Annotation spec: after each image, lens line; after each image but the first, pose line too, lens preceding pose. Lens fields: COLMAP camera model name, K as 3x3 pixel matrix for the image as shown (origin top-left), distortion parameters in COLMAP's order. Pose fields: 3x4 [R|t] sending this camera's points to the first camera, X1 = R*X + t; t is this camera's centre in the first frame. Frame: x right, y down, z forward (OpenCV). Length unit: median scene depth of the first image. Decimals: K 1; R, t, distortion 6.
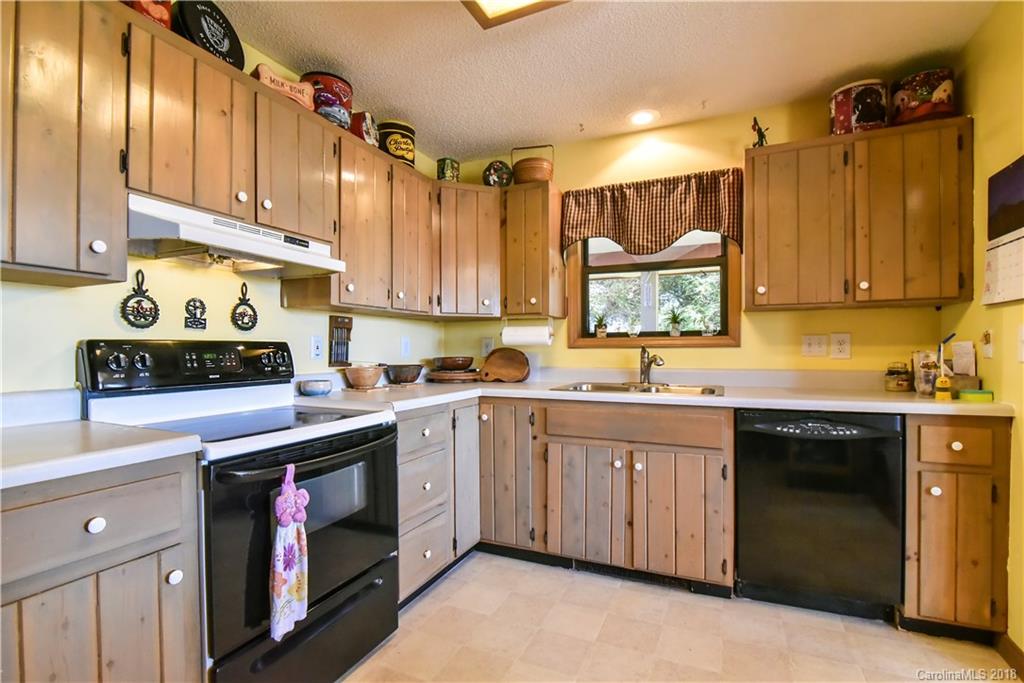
lens RADIAL K [[477.1, 0, 516.0], [0, 477.1, 347.5], [0, 0, 1]] dist [-0.017983, -0.000313]
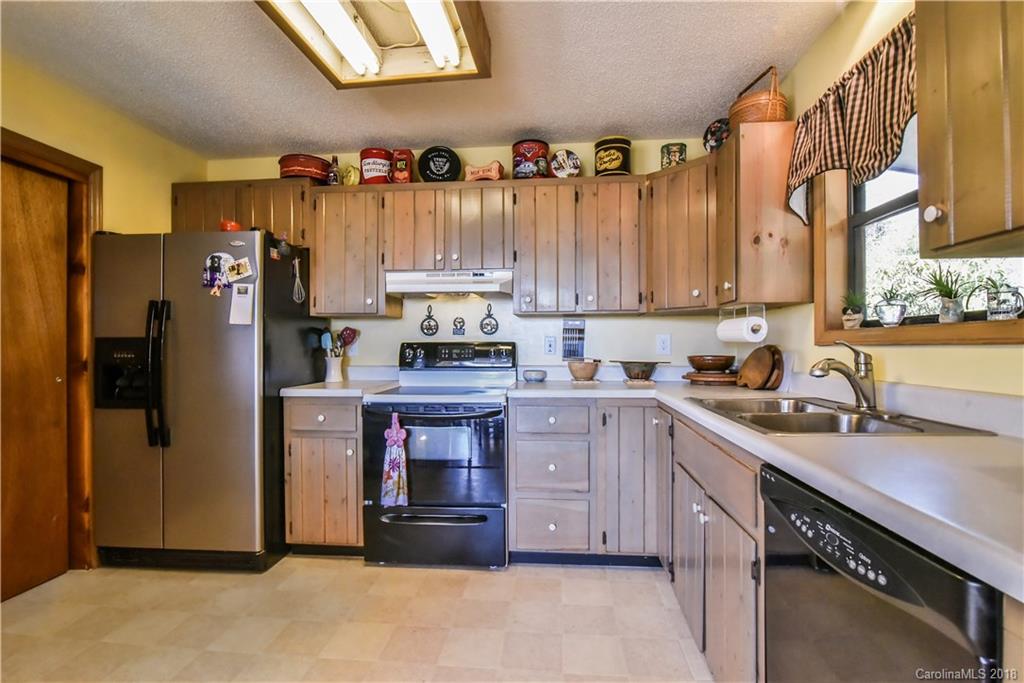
lens RADIAL K [[477.1, 0, 517.8], [0, 477.1, 342.8], [0, 0, 1]] dist [-0.017983, -0.000313]
pose [[0.319047, -0.001375, -0.947738, 0.966947], [0.005922, 0.999982, 0.000543, -0.010478], [0.947720, -0.005786, 0.319050, 0.617242]]
